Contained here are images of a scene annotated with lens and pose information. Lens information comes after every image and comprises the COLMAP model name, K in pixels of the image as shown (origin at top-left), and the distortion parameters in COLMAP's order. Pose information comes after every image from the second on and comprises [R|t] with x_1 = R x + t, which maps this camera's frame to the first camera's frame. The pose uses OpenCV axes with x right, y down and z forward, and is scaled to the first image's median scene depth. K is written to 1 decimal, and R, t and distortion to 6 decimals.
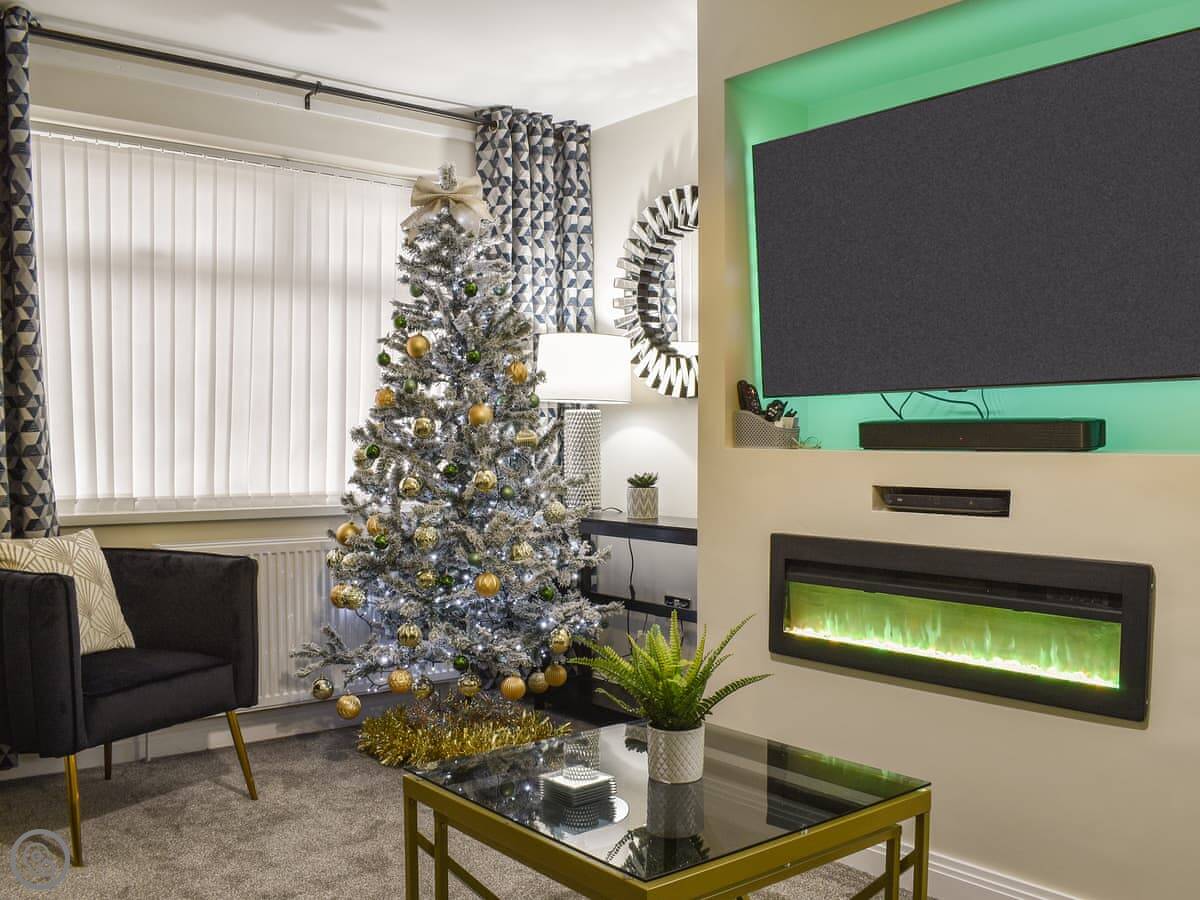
lens RADIAL K [[1107.1, 0, 604.1], [0, 1107.1, 462.0], [0, 0, 1]] dist [-0.090687, 0.011749]
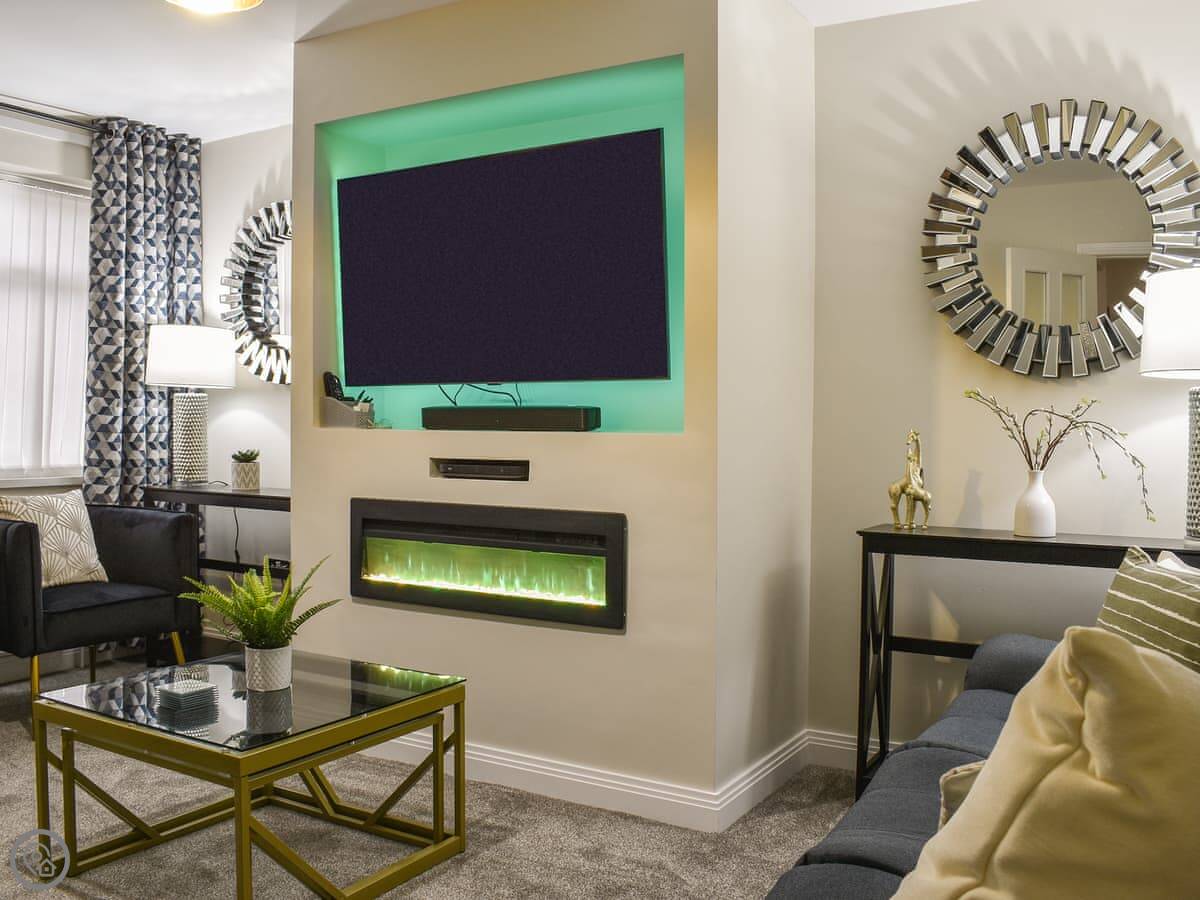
lens RADIAL K [[1107.1, 0, 589.3], [0, 1107.1, 450.8], [0, 0, 1]] dist [-0.090687, 0.011749]
pose [[0.946759, 0.000755, 0.321942, 0.008150], [-0.002182, 0.999989, 0.004071, 0.007276], [-0.321935, -0.004557, 0.946751, -0.239583]]
